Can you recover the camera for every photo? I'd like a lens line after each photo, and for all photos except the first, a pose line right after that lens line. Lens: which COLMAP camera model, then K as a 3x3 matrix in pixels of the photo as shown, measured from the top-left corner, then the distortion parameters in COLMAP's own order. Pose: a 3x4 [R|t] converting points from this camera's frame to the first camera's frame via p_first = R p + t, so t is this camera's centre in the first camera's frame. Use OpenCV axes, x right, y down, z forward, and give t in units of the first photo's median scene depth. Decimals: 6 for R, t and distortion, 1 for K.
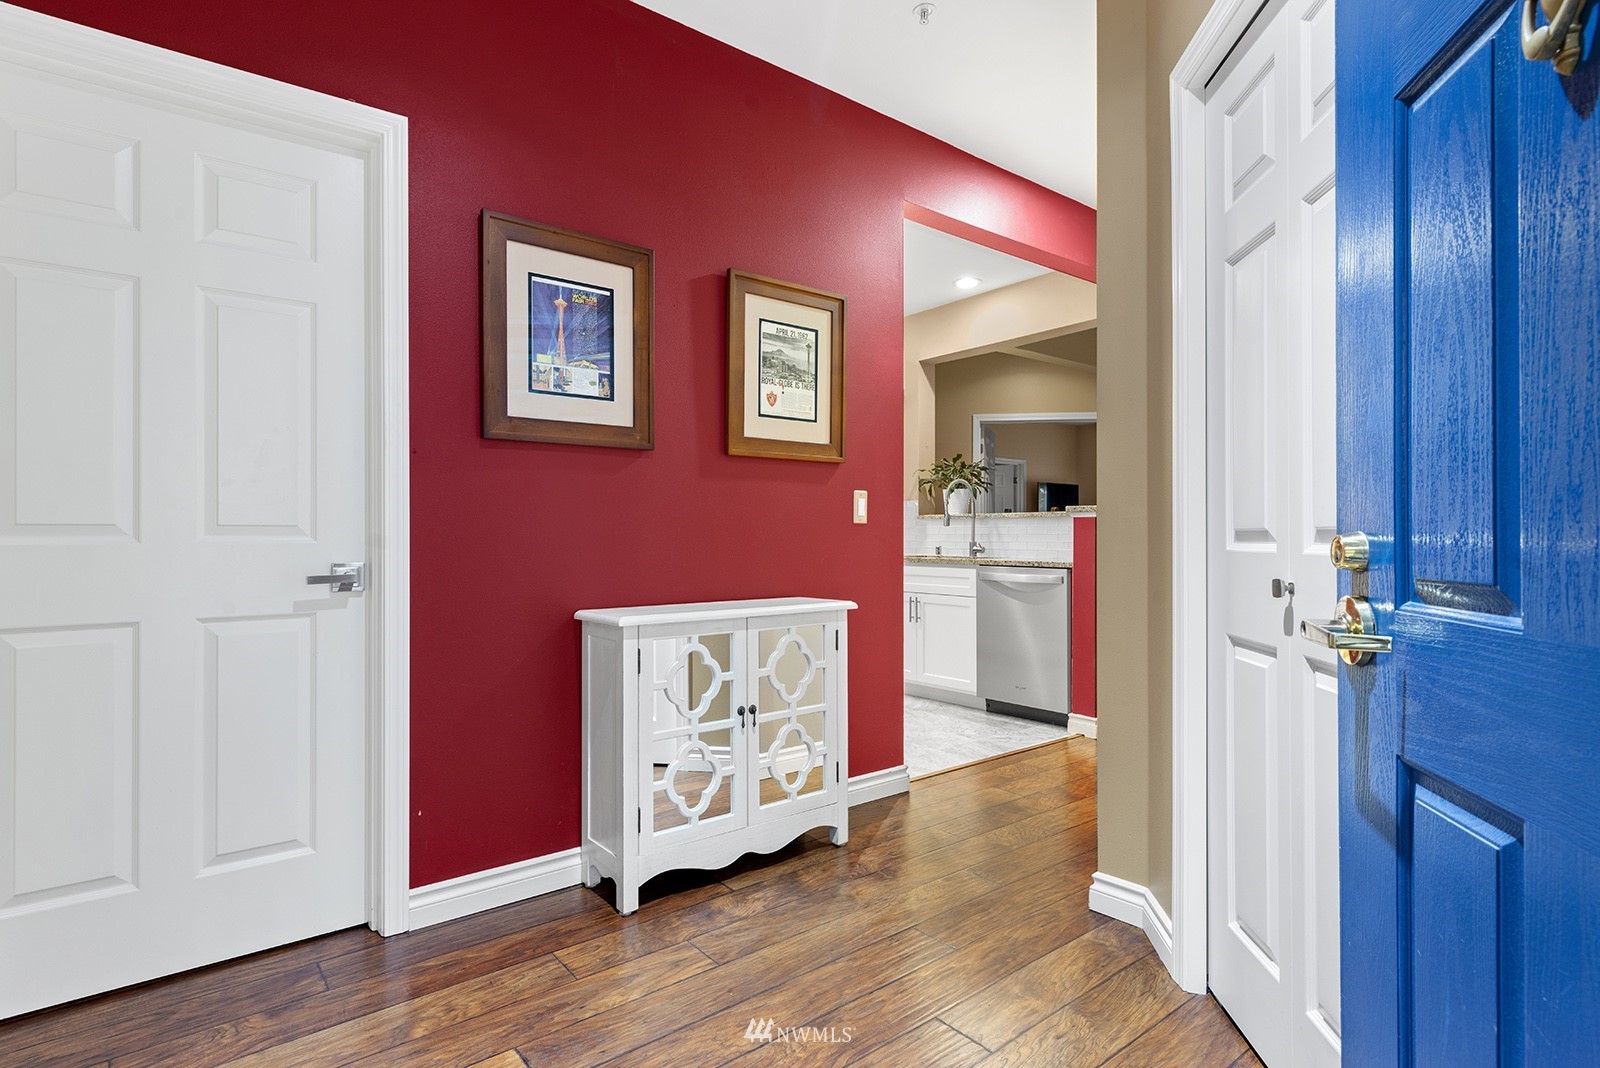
lens RADIAL K [[843.5, 0, 795.0], [0, 843.5, 530.5], [0, 0, 1]] dist [0.023574, -0.012280]
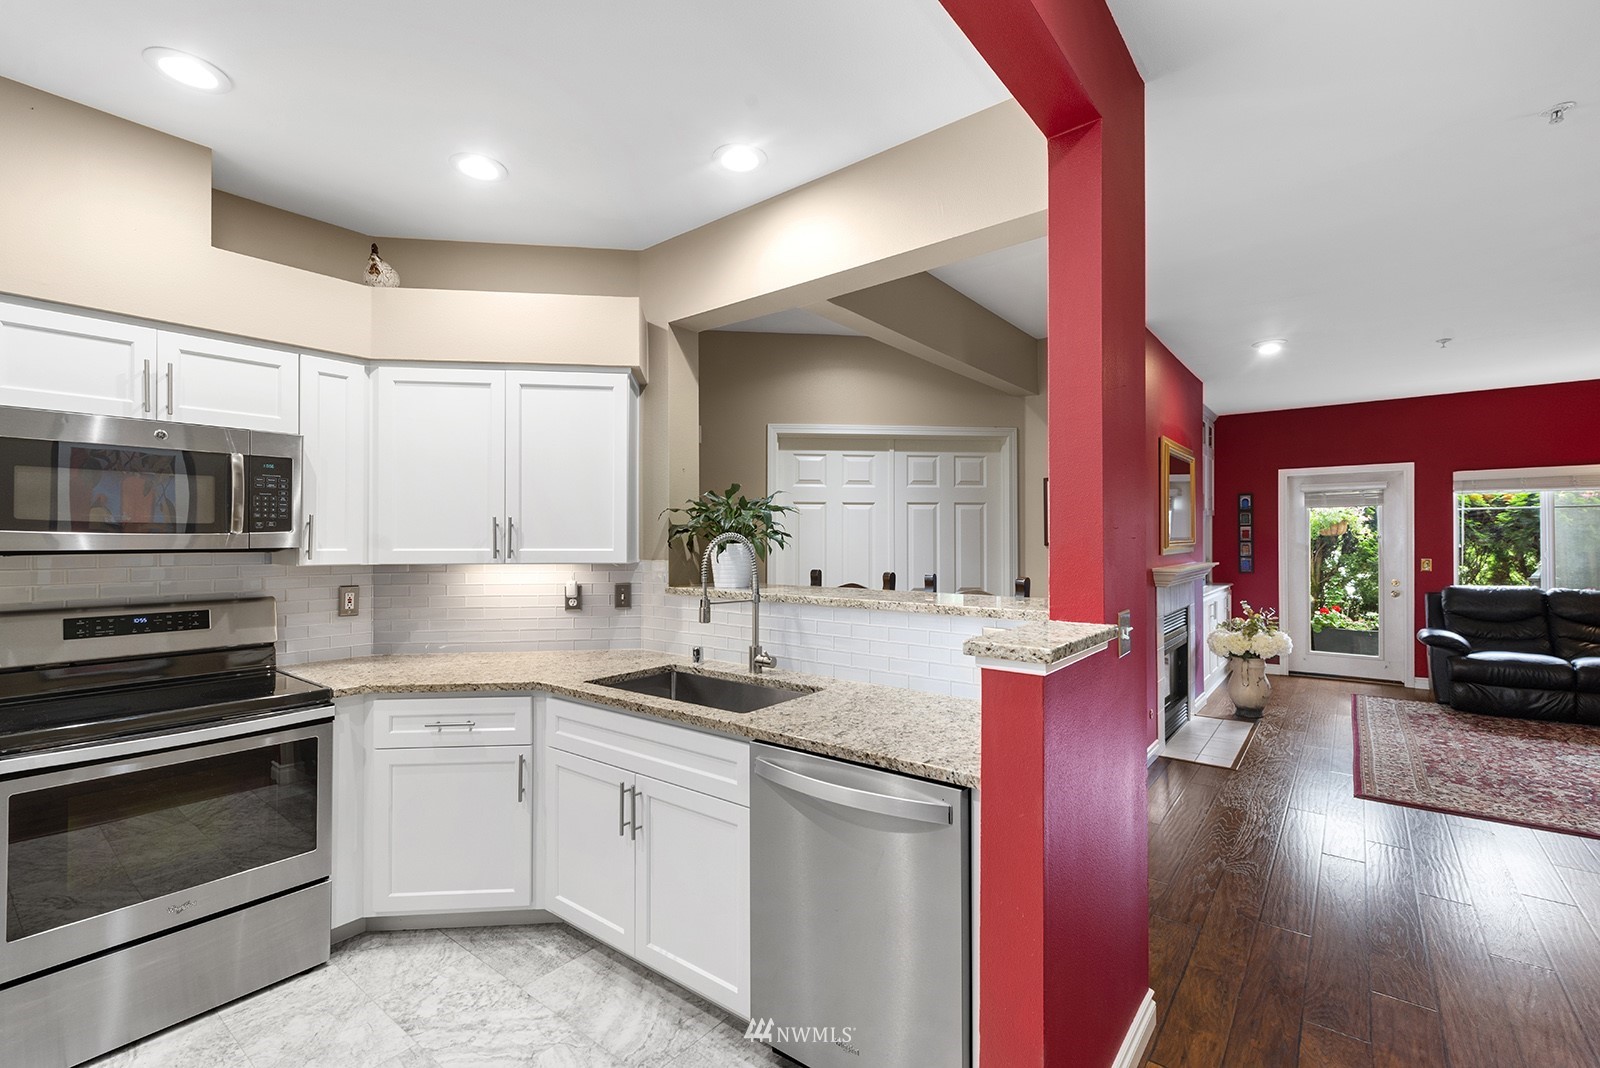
lens RADIAL K [[719.8, 0, 778.4], [0, 719.8, 558.7], [0, 0, 1]] dist [0.014336, -0.003788]
pose [[0.979942, -0.000550, 0.199283, 0.124817], [-0.006297, 0.999411, 0.033724, -0.055888], [-0.199184, -0.034302, 0.979362, 0.508952]]
